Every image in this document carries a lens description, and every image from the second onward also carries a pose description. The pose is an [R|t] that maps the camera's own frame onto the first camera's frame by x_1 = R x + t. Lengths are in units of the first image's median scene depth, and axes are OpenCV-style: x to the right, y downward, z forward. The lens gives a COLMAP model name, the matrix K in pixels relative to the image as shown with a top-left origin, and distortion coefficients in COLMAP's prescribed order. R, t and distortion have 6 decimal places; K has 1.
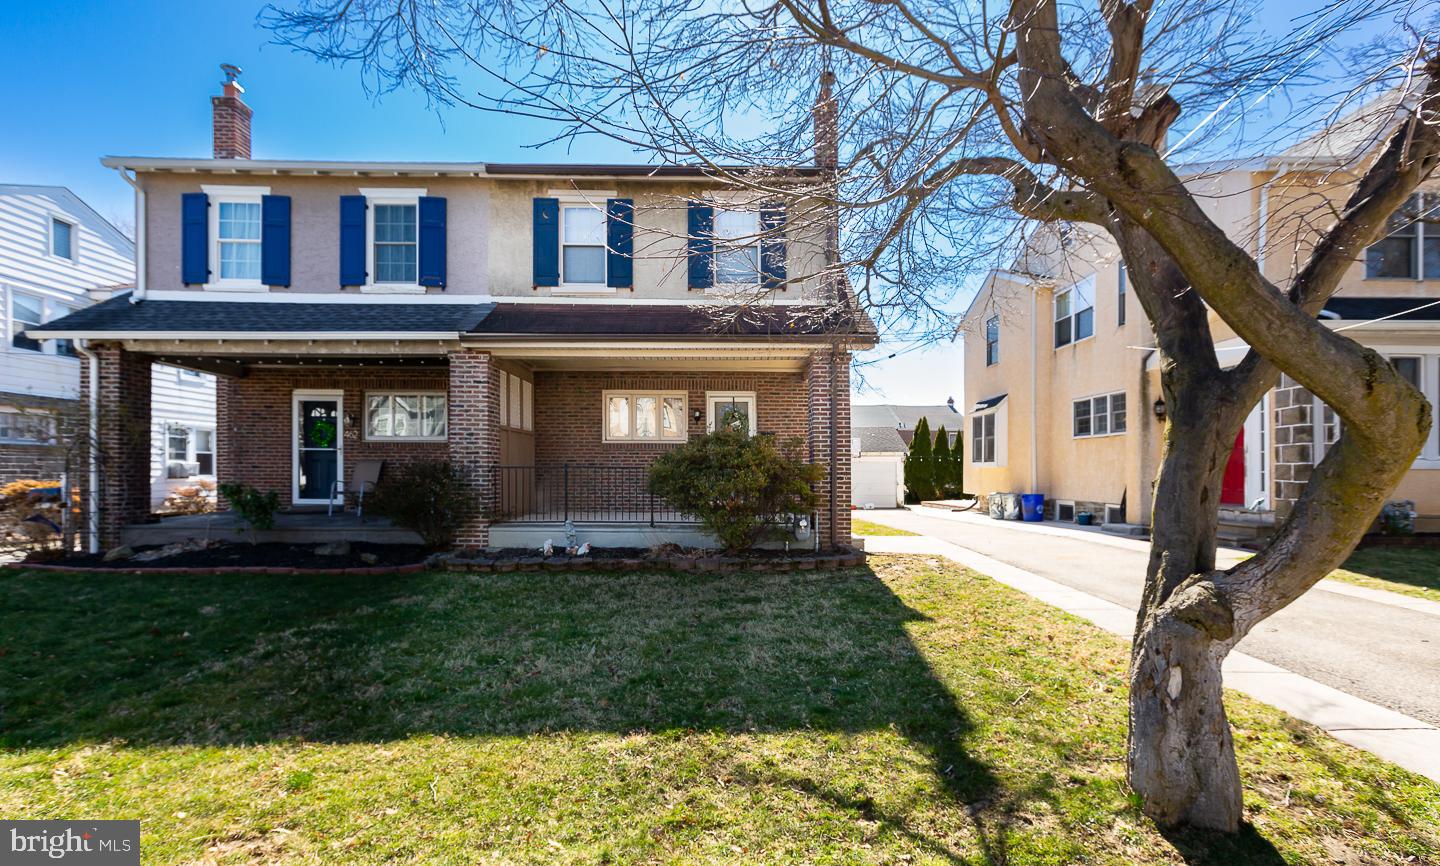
lens RADIAL K [[674.2, 0, 720.7], [0, 674.2, 469.3], [0, 0, 1]] dist [0.000056, -0.000068]
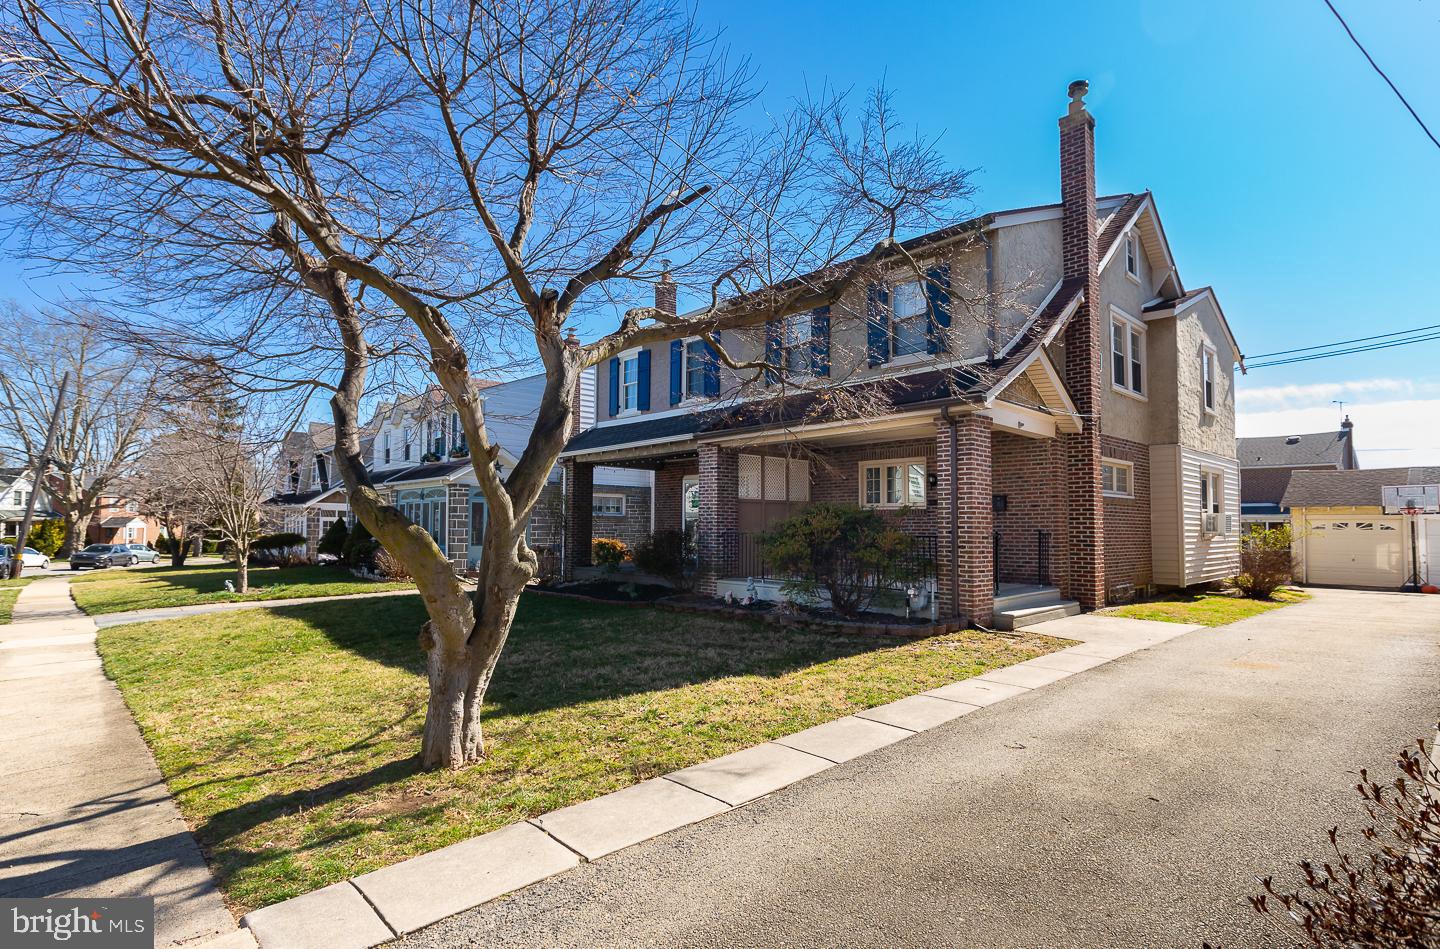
lens RADIAL K [[725.4, 0, 720.0], [0, 725.4, 474.5], [0, 0, 1]] dist [-0.000159, -0.000011]
pose [[0.672761, -0.056333, -0.737712, 0.624426], [-0.000214, 0.997082, -0.076334, -0.009207], [0.739859, 0.051513, 0.670786, 0.059253]]
